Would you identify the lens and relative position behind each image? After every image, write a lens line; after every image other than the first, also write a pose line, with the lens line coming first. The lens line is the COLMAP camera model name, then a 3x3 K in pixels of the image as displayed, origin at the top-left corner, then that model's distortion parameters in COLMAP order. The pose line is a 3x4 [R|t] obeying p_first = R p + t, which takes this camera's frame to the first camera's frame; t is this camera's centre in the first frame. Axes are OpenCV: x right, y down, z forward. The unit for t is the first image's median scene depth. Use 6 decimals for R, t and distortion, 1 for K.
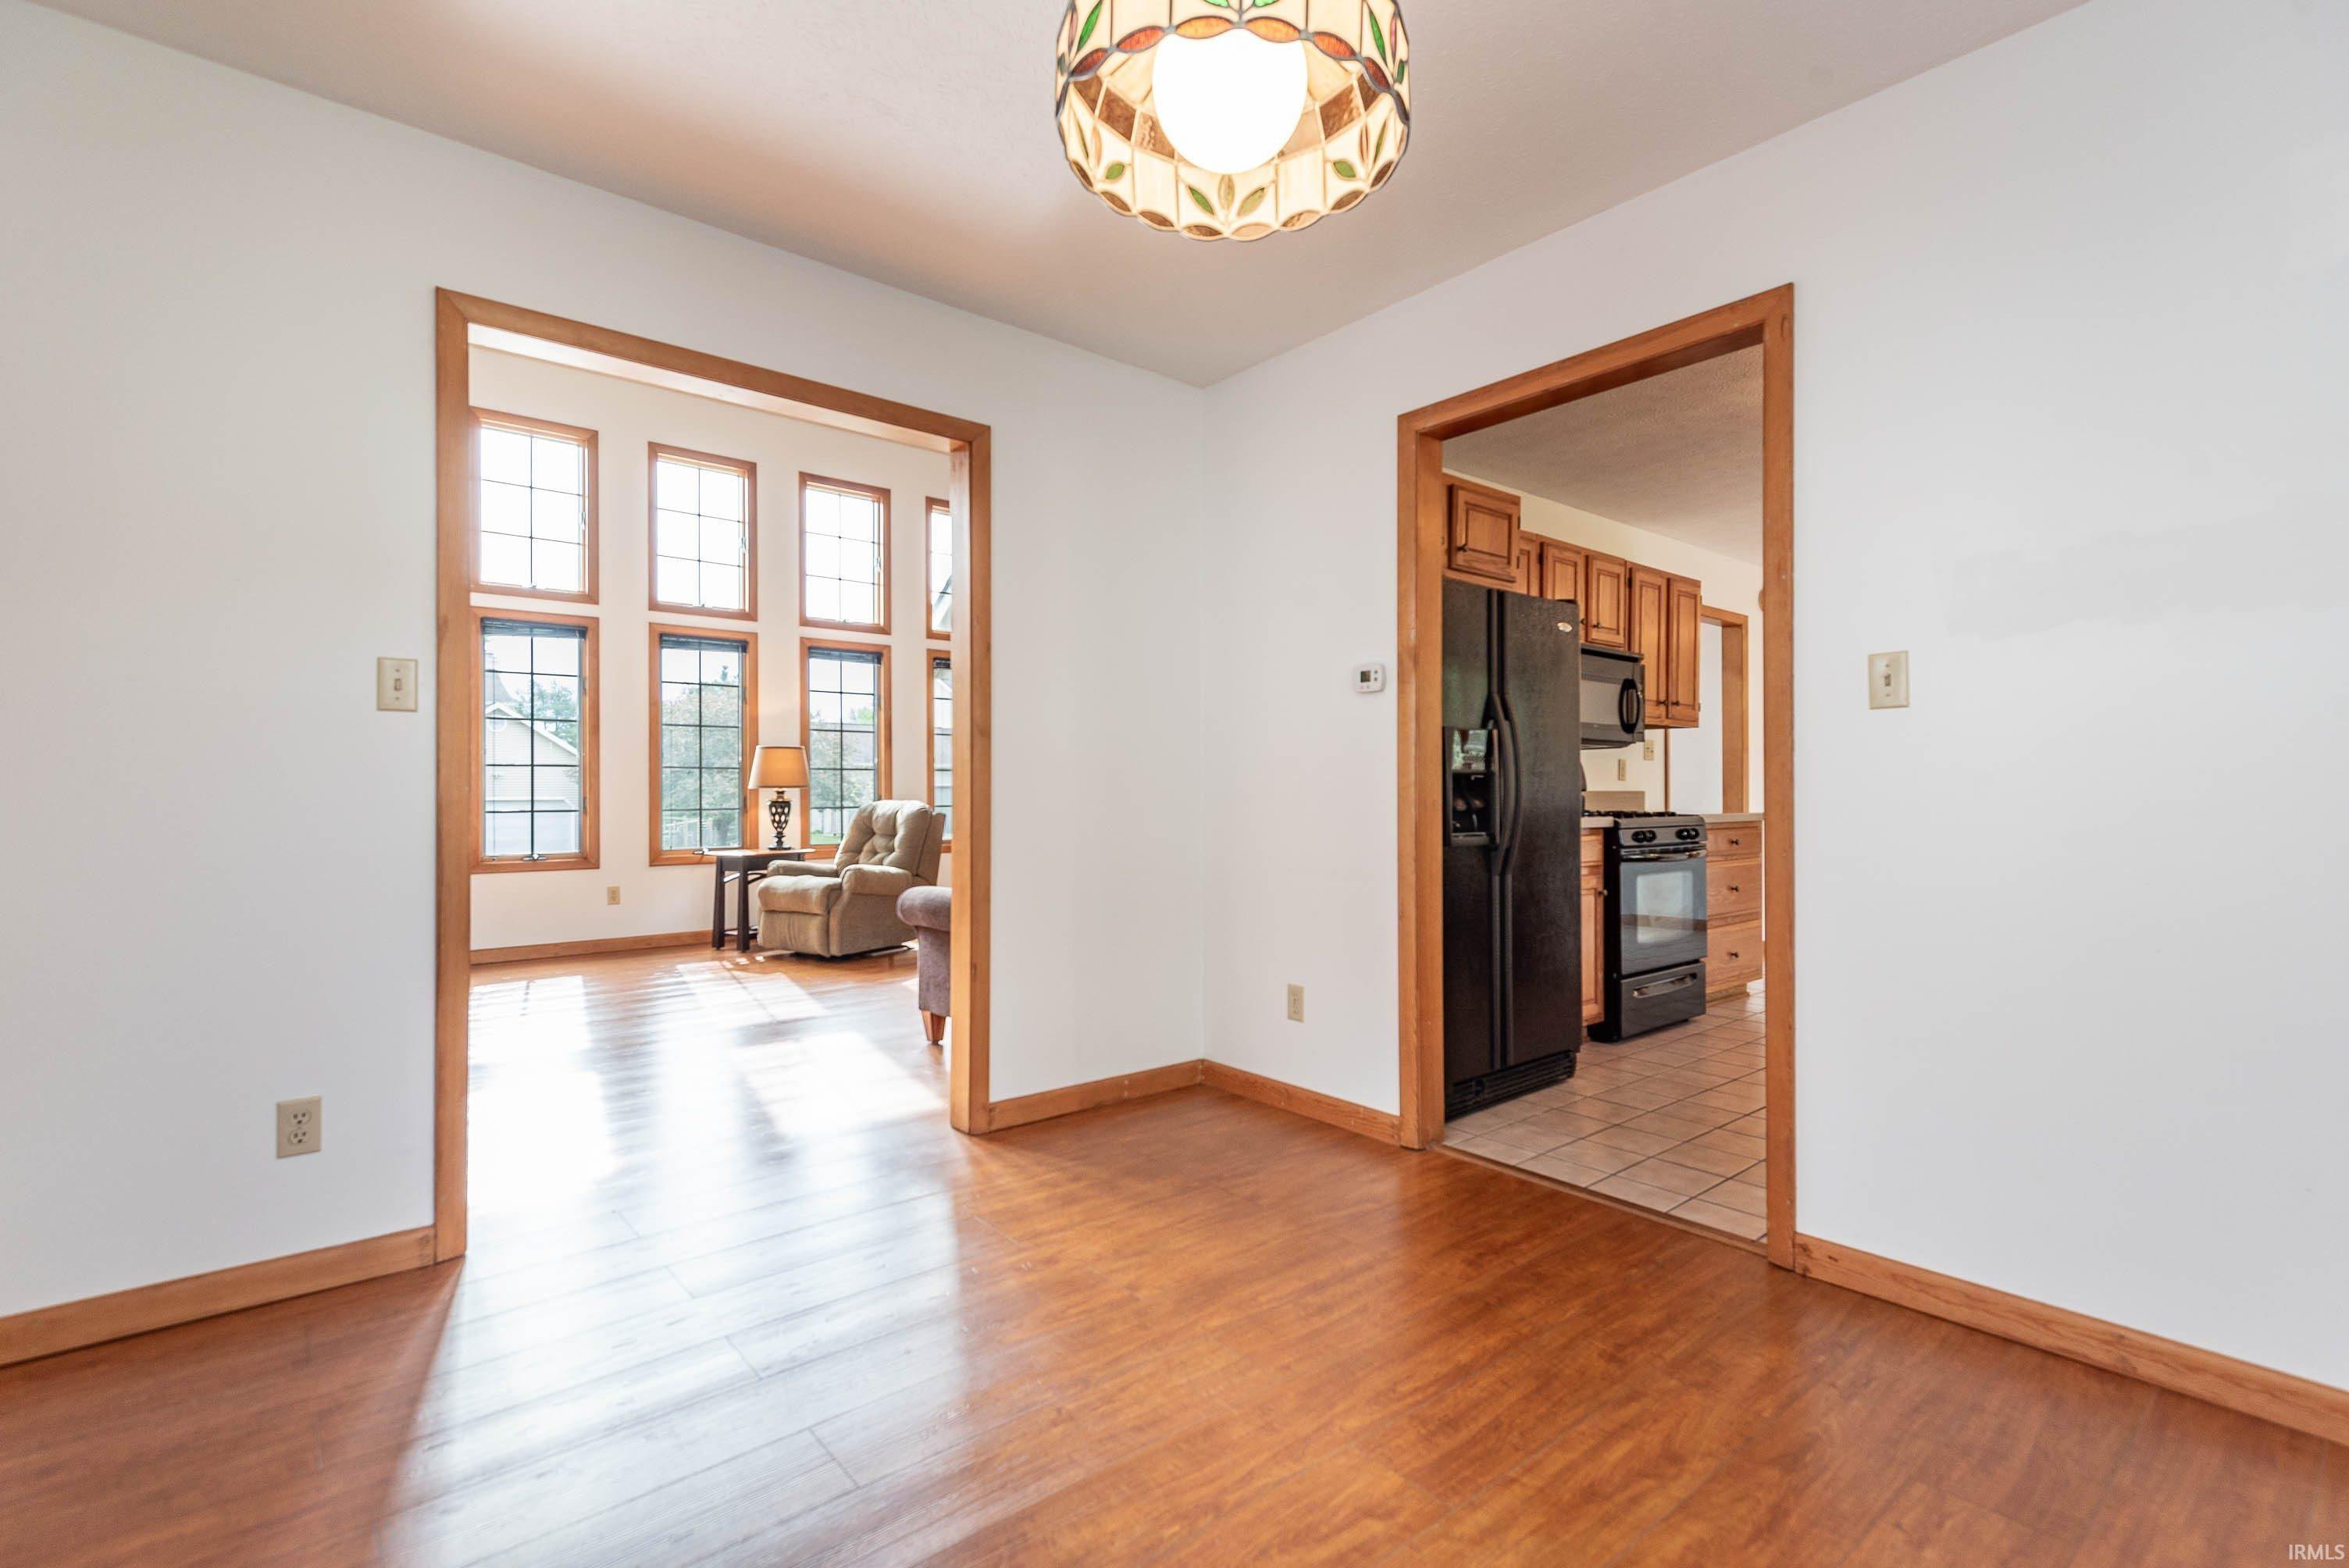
lens RADIAL K [[1070.9, 0, 1167.8], [0, 1070.9, 777.5], [0, 0, 1]] dist [0.025713, -0.013732]
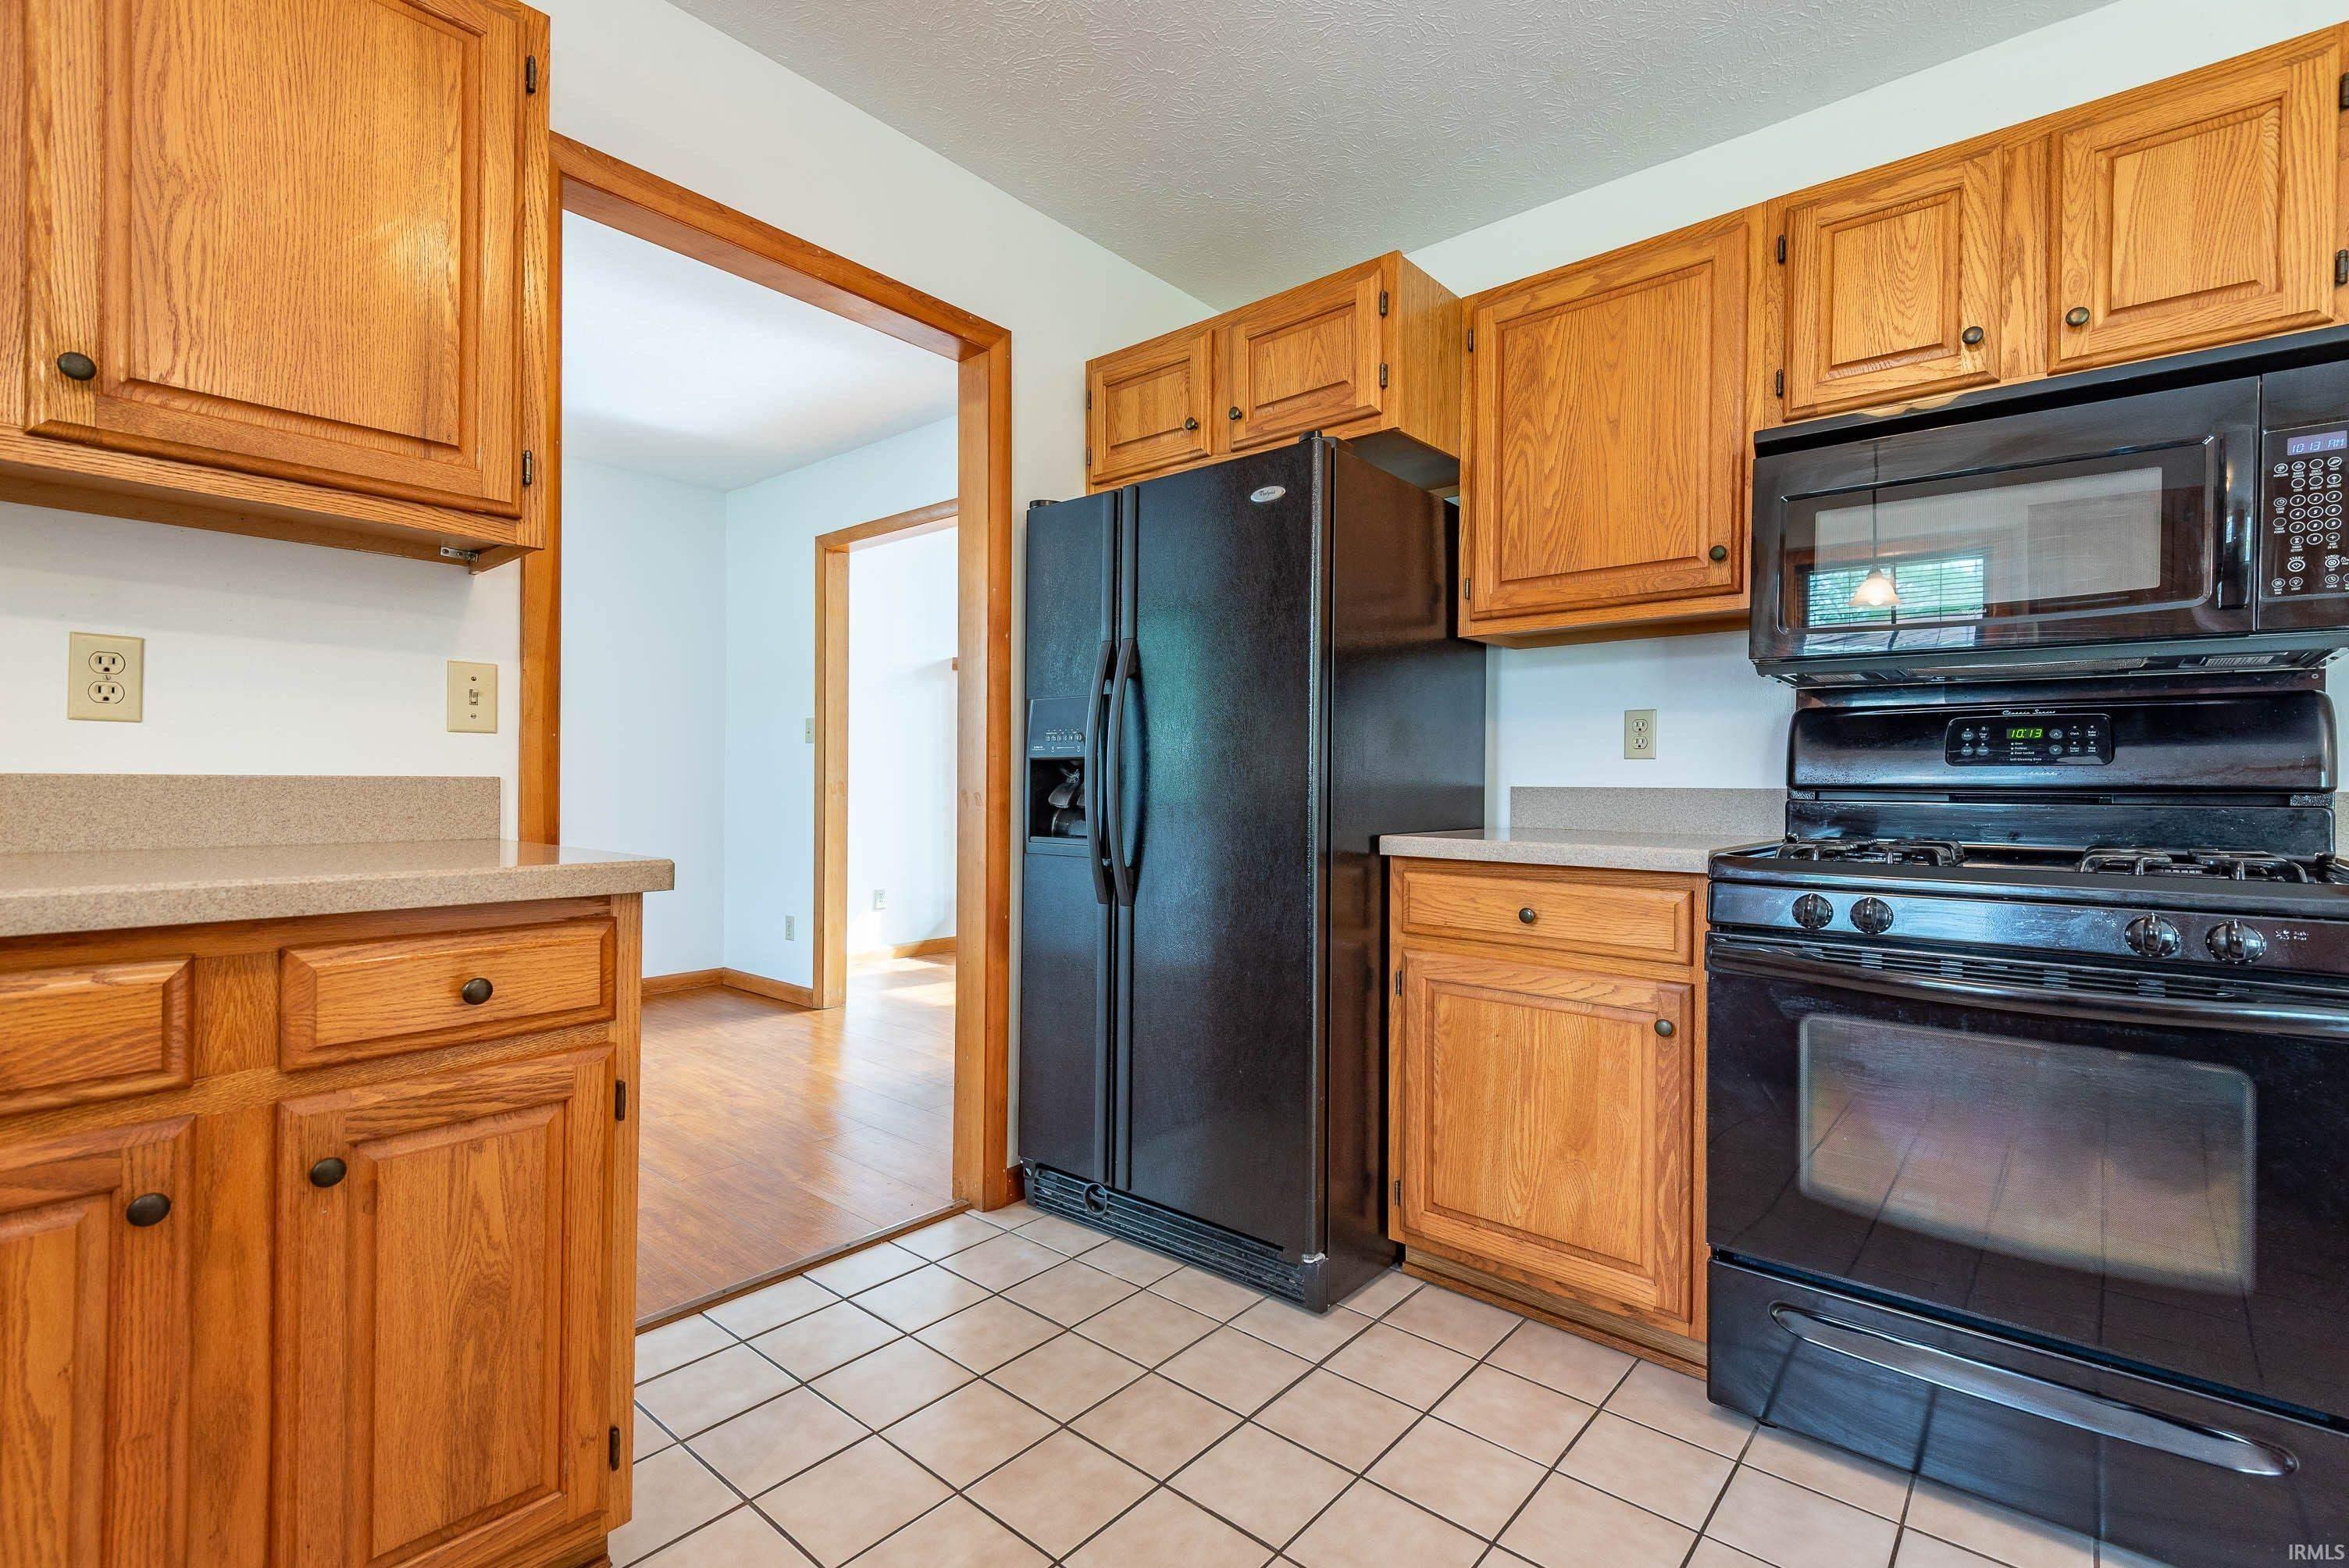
lens RADIAL K [[1070.9, 0, 1187.0], [0, 1070.9, 783.9], [0, 0, 1]] dist [0.025713, -0.013732]
pose [[0.166422, 0.000903, -0.986054, 1.537015], [0.002241, 0.999997, 0.001294, 0.020151], [0.986052, -0.002425, 0.166419, 1.444881]]
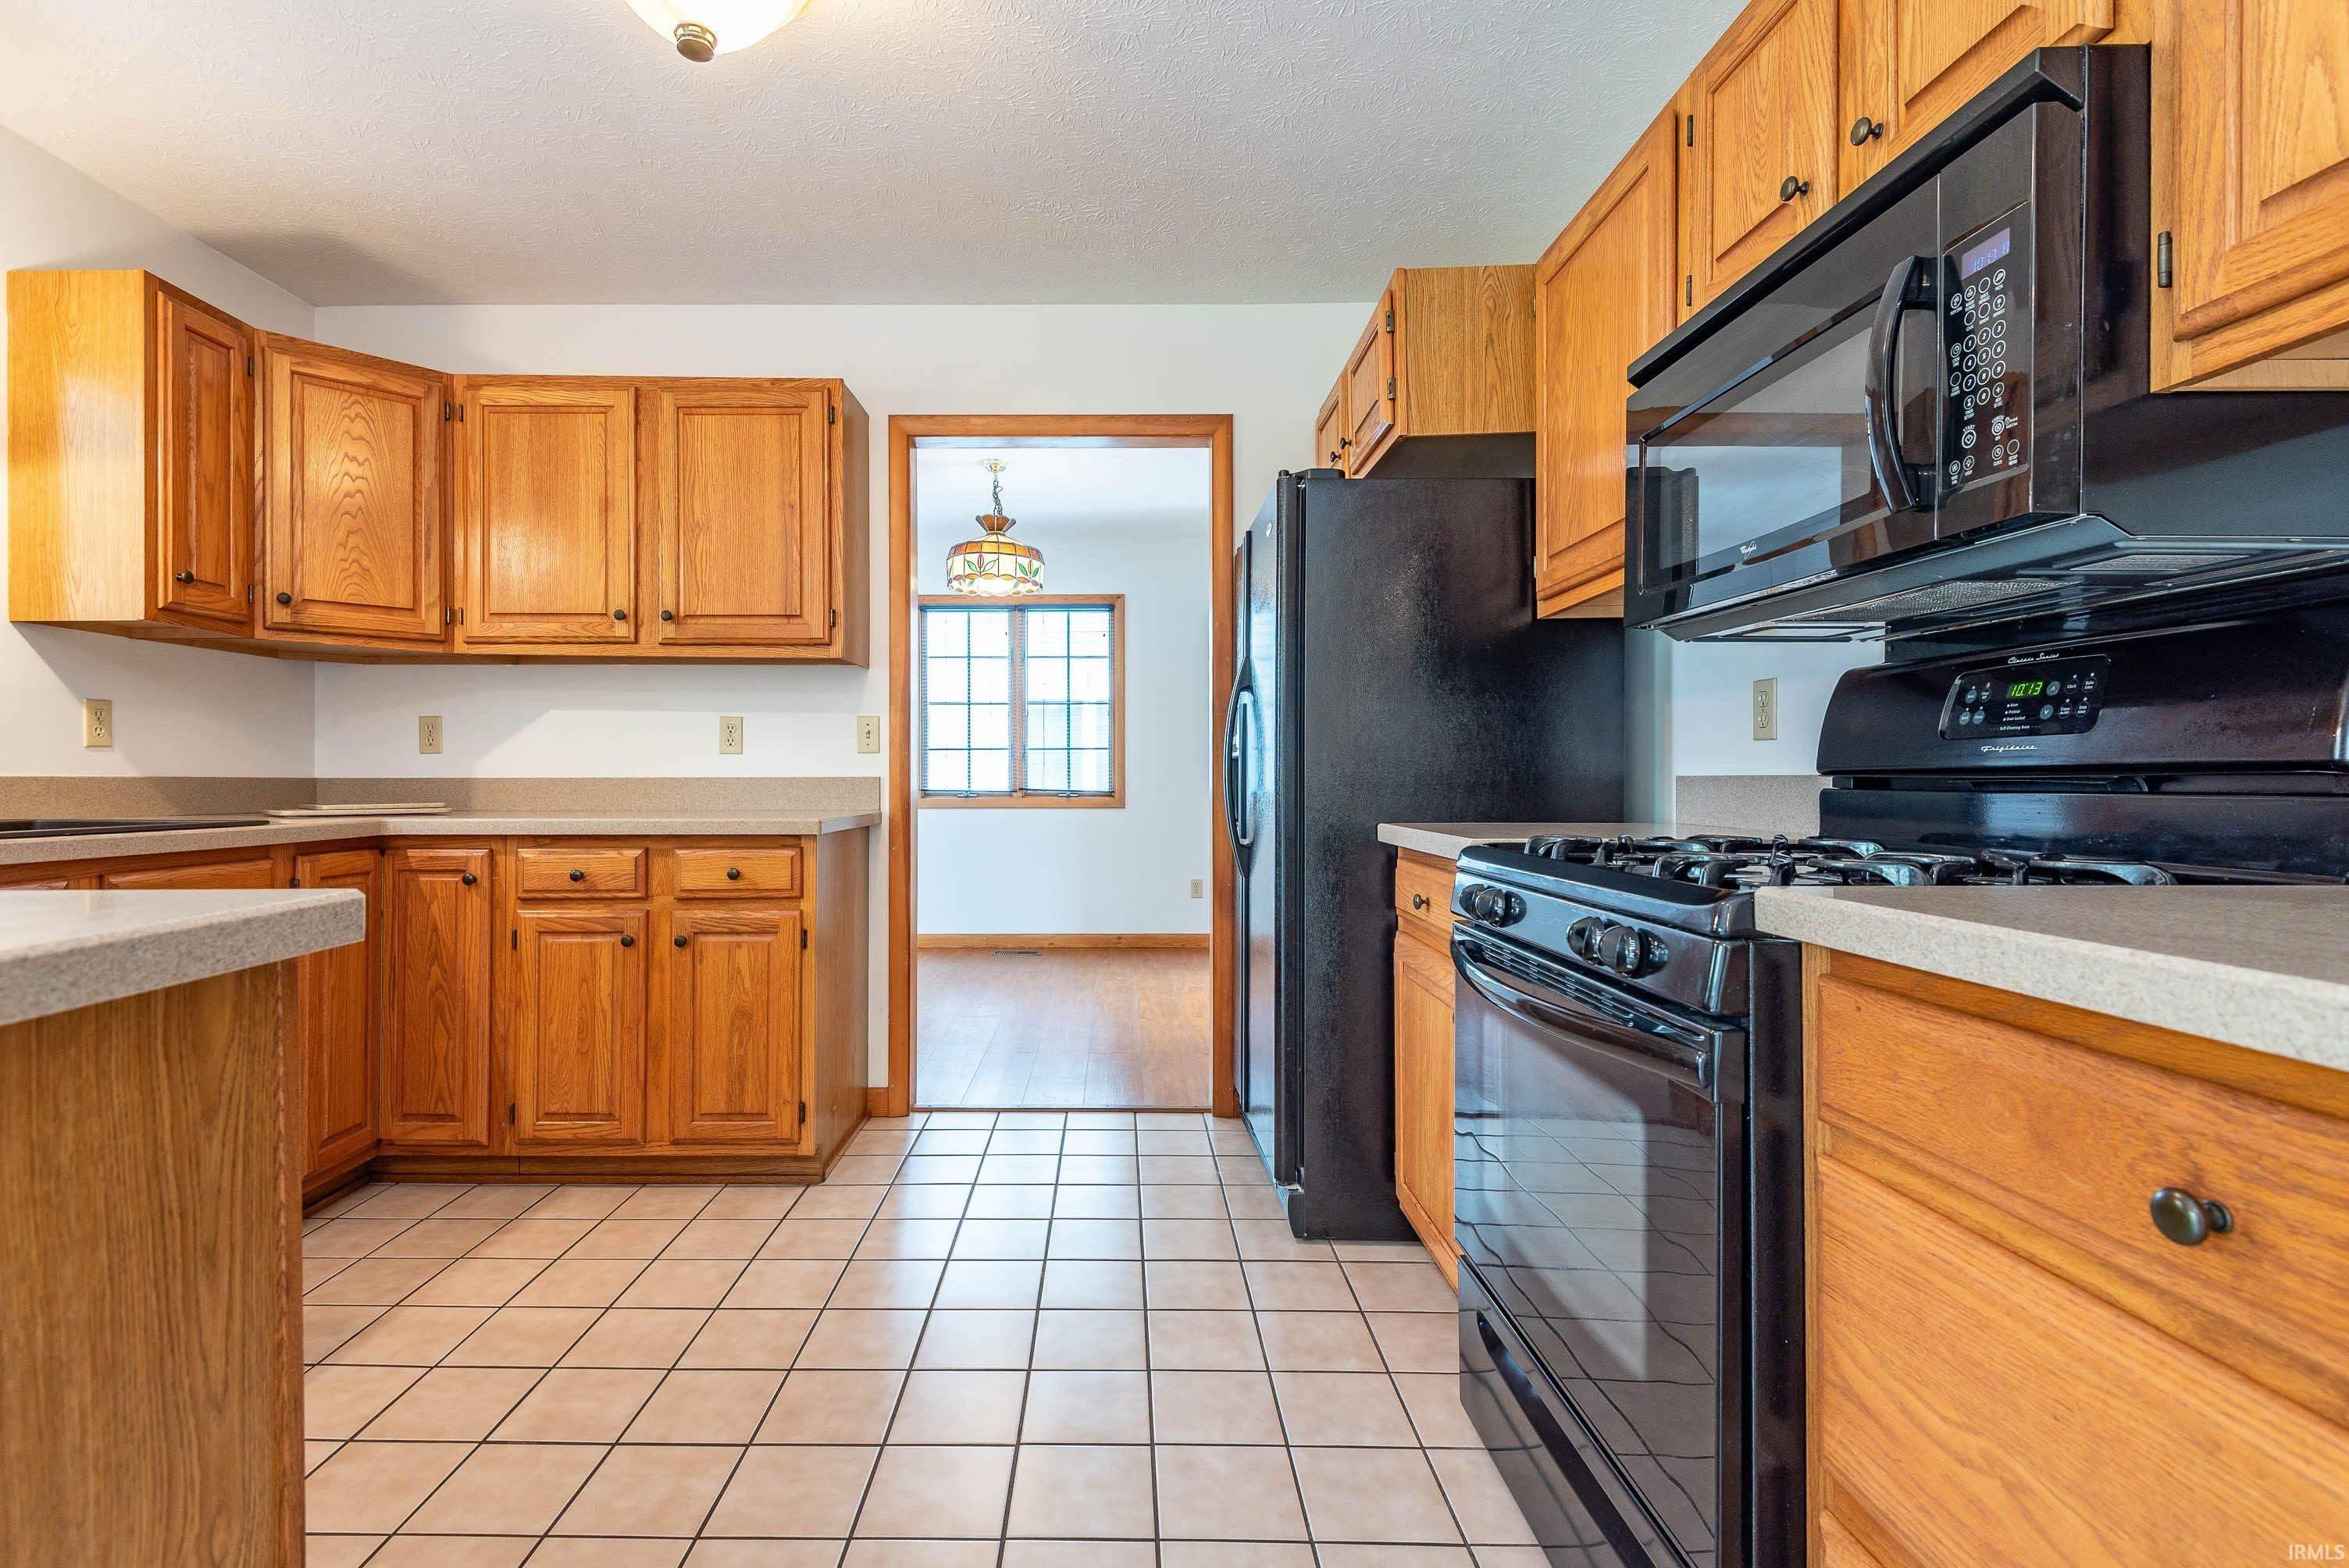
lens RADIAL K [[1070.9, 0, 1072.3], [0, 1070.9, 778.9], [0, 0, 1]] dist [0.025713, -0.013732]
pose [[-0.663663, 0.000489, -0.748031, 1.584530], [0.009297, 0.999928, -0.007595, 0.031143], [0.747974, -0.011995, -0.663620, 2.265605]]
